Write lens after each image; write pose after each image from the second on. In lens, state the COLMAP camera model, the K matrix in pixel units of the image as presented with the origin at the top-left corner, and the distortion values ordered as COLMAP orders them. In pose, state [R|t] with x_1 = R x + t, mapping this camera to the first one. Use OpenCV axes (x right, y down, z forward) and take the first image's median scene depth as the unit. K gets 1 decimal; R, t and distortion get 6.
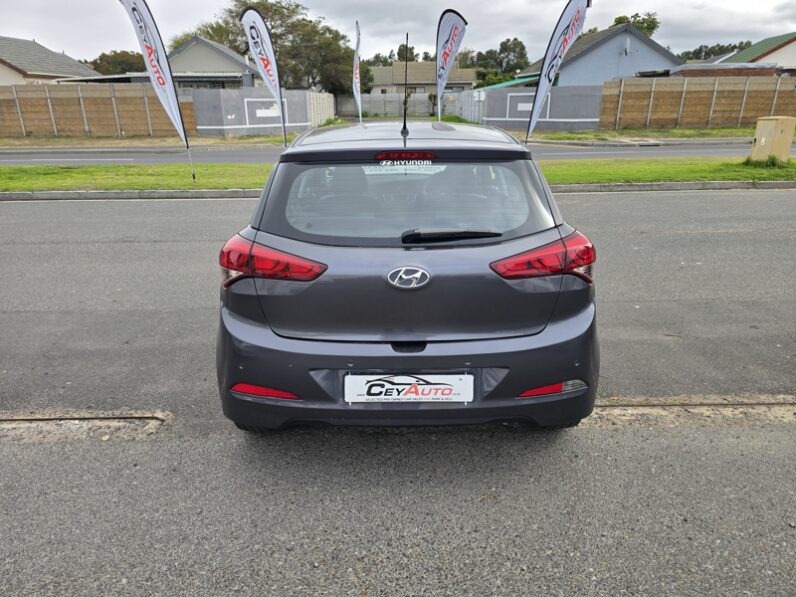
lens RADIAL K [[515.3, 0, 398.0], [0, 515.3, 298.5], [0, 0, 1]] dist [0.037308, -0.035438]
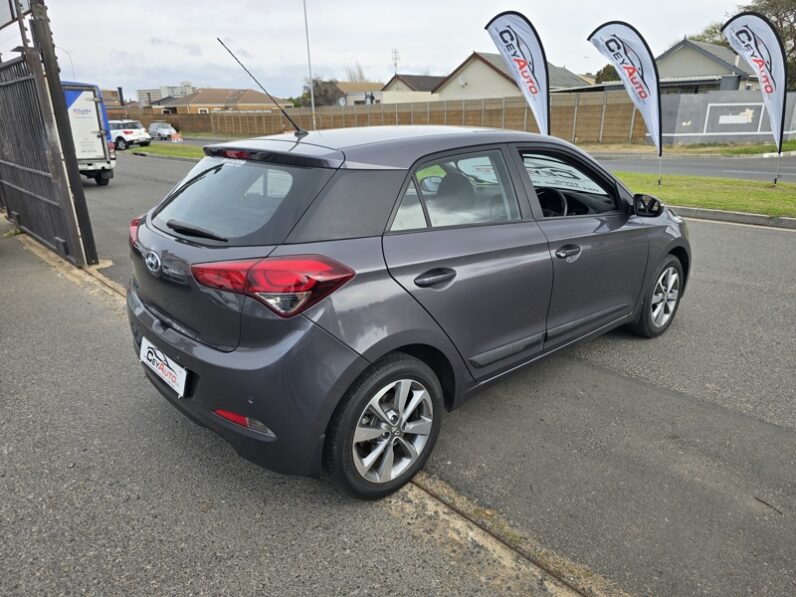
lens RADIAL K [[515.3, 0, 398.0], [0, 515.3, 298.5], [0, 0, 1]] dist [0.037308, -0.035438]
pose [[0.687781, 0.236847, -0.686193, 0.404132], [-0.245155, 0.965524, 0.087538, -0.067792], [0.683268, 0.108017, 0.722133, 0.193743]]
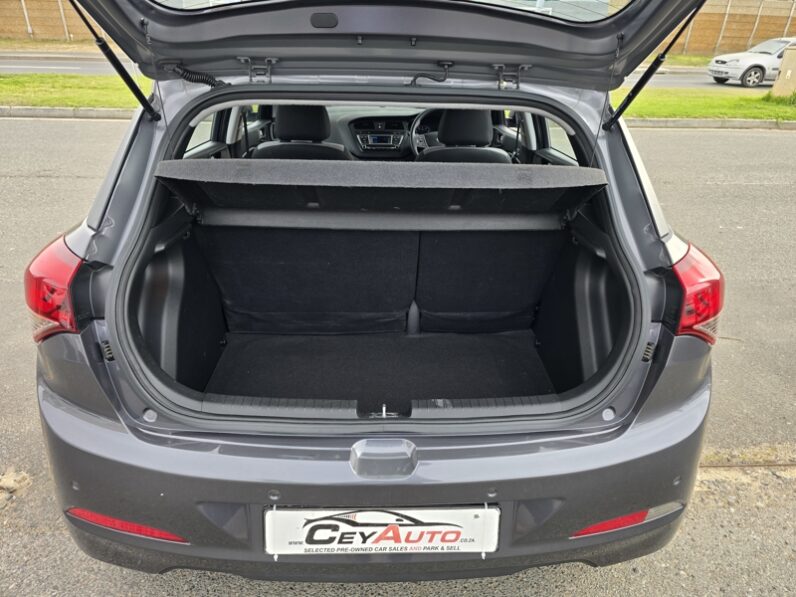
lens RADIAL K [[515.3, 0, 398.0], [0, 515.3, 298.5], [0, 0, 1]] dist [0.037308, -0.035438]
pose [[0.999061, 0.020751, 0.038039, 0.003997], [-0.025835, 0.990033, 0.138447, -0.055369], [-0.034787, -0.139299, 0.989639, 0.177750]]
